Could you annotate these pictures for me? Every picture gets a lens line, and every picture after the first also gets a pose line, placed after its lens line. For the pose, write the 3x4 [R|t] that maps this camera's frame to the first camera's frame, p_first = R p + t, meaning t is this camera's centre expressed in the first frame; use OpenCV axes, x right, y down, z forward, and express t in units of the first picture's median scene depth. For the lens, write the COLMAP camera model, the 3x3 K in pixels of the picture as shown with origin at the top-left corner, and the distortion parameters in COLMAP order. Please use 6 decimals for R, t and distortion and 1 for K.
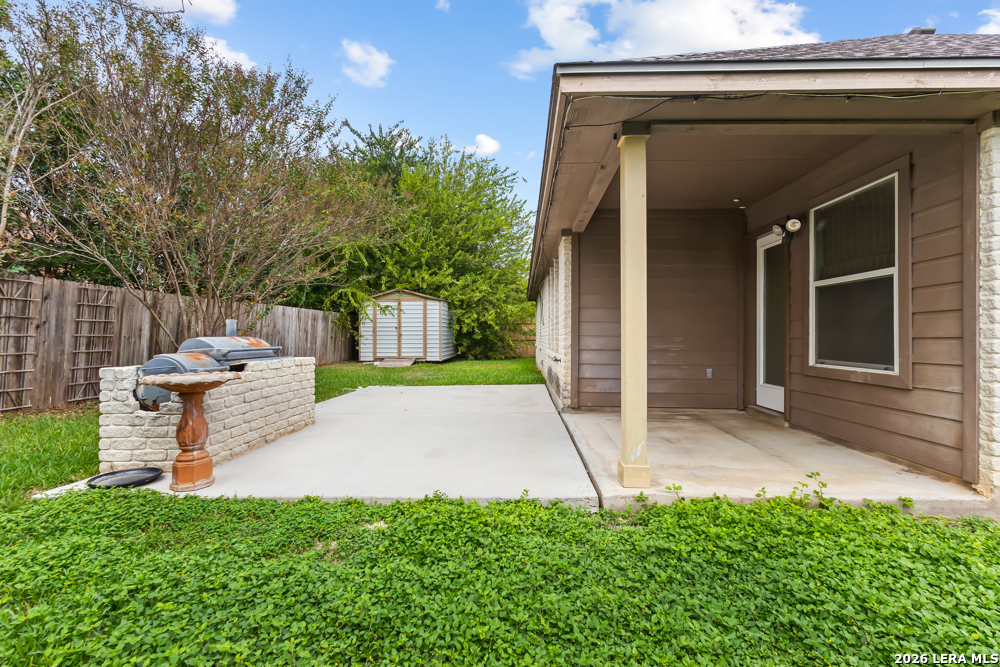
lens RADIAL K [[460.7, 0, 500.0], [0, 460.7, 333.5], [0, 0, 1]] dist [0.004733, 0.000627]
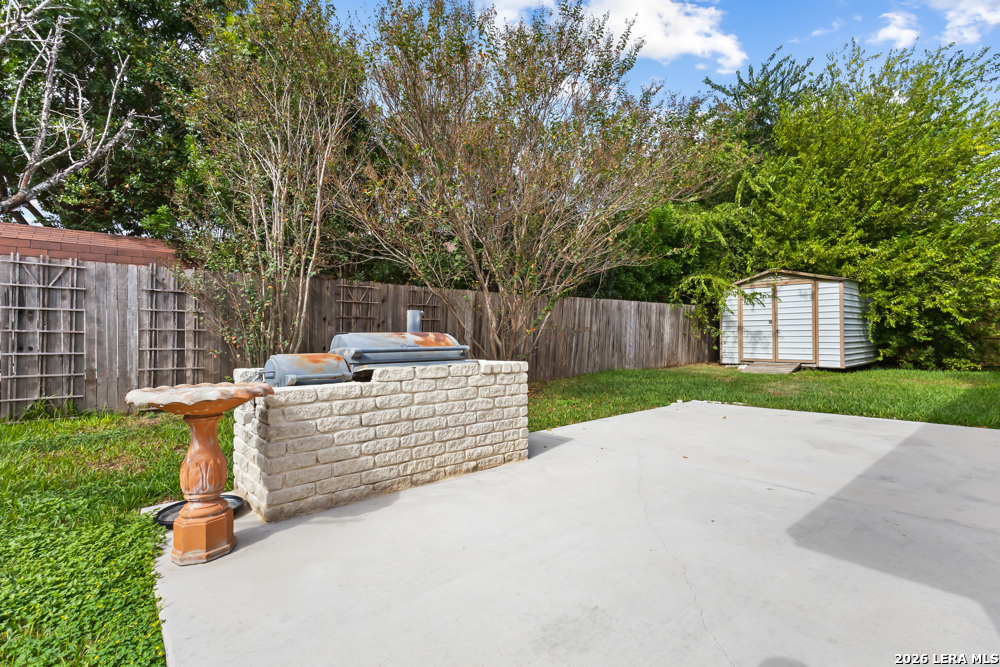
lens RADIAL K [[460.7, 0, 500.0], [0, 460.7, 333.5], [0, 0, 1]] dist [0.004733, 0.000627]
pose [[0.684762, -0.004877, -0.728750, 0.023490], [0.008916, 0.999959, 0.001686, 0.002174], [0.728712, -0.007652, 0.684777, 0.157247]]
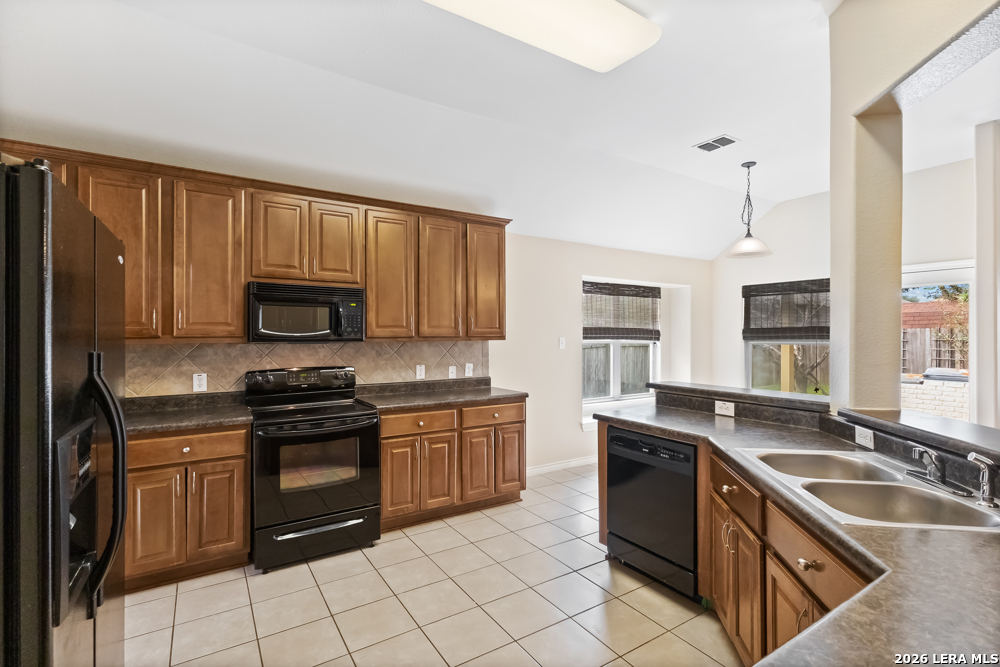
lens RADIAL K [[460.7, 0, 500.0], [0, 460.7, 333.5], [0, 0, 1]] dist [0.004733, 0.000627]
pose [[-0.811437, -0.010183, -0.584351, 0.531523], [-0.002525, 0.999900, -0.013919, -0.027669], [0.584434, -0.009819, -0.811382, 0.375947]]
